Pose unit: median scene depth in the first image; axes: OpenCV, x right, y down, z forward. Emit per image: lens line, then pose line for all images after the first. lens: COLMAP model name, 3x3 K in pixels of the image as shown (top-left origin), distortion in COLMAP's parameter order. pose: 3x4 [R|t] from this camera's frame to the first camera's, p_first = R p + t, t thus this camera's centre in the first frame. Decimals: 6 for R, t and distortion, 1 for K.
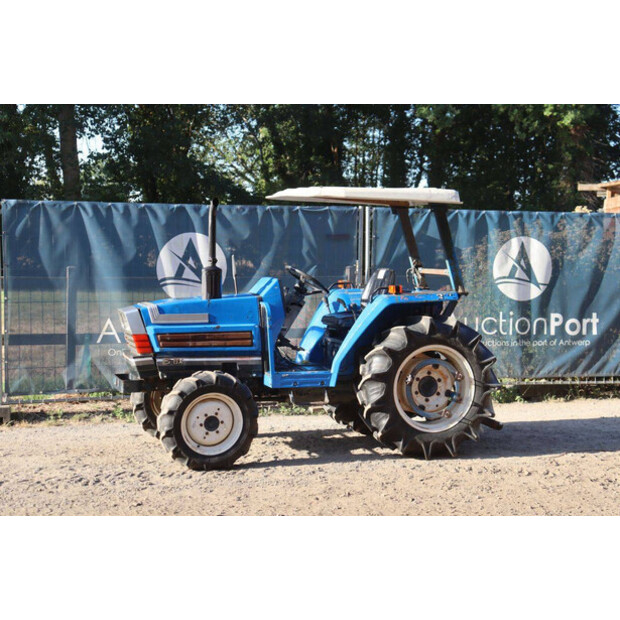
lens RADIAL K [[967.4, 0, 309.4], [0, 967.4, 323.6], [0, 0, 1]] dist [0.160360, 0.038543]
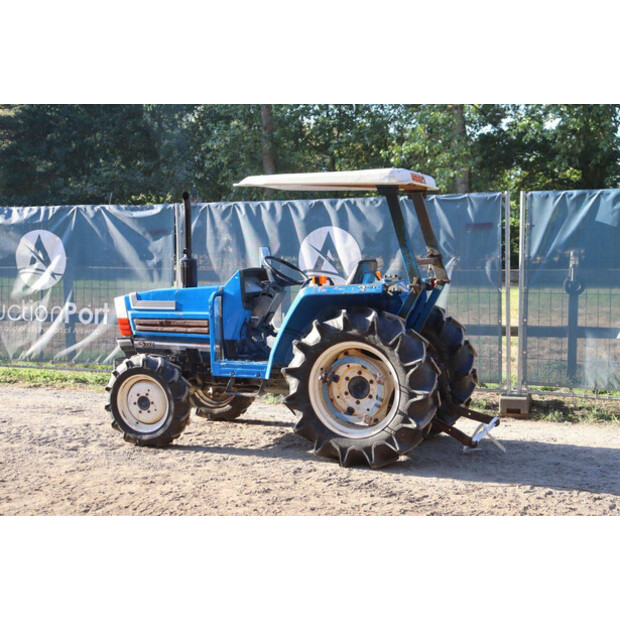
lens RADIAL K [[916.3, 0, 310.0], [0, 916.3, 310.0], [0, 0, 1]] dist [0.136900, -0.020563]
pose [[0.769422, 0.030870, -0.637995, 0.637480], [-0.036666, 0.999319, 0.004133, -0.010200], [0.637688, 0.020213, 0.770030, 0.304899]]
